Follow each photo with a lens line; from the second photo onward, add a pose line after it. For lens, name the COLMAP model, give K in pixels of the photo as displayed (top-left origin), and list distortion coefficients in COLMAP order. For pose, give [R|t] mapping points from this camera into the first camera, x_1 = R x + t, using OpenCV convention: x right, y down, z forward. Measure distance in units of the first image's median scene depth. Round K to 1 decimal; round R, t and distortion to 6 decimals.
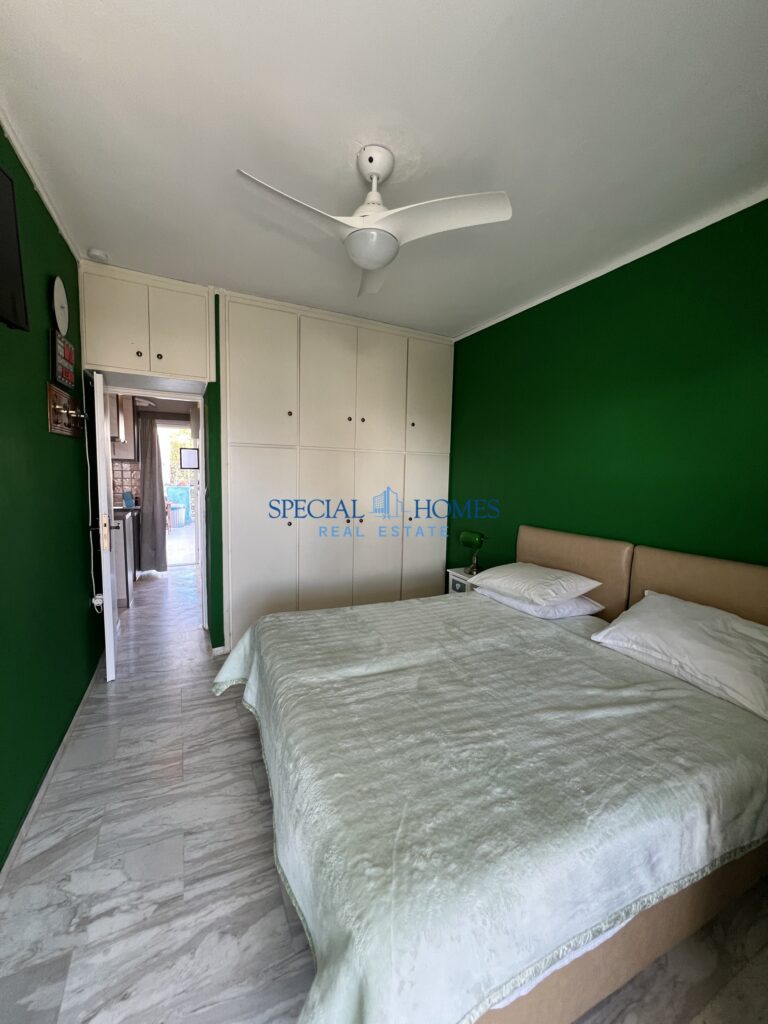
lens RADIAL K [[410.9, 0, 386.2], [0, 410.9, 510.0], [0, 0, 1]] dist [-0.000408, 0.000182]
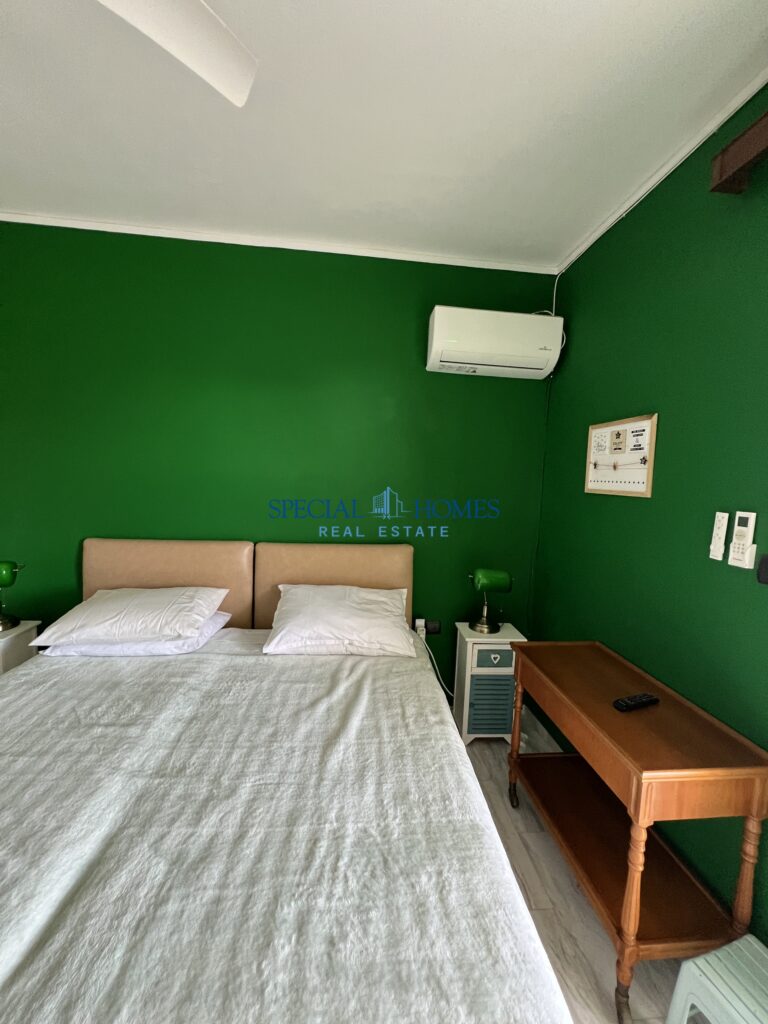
lens RADIAL K [[410.9, 0, 386.2], [0, 410.9, 510.0], [0, 0, 1]] dist [-0.000408, 0.000182]
pose [[0.343939, -0.082716, 0.935342, -0.273693], [0.053796, 0.996212, 0.068318, -0.059246], [-0.937450, 0.026821, 0.347086, 0.477096]]
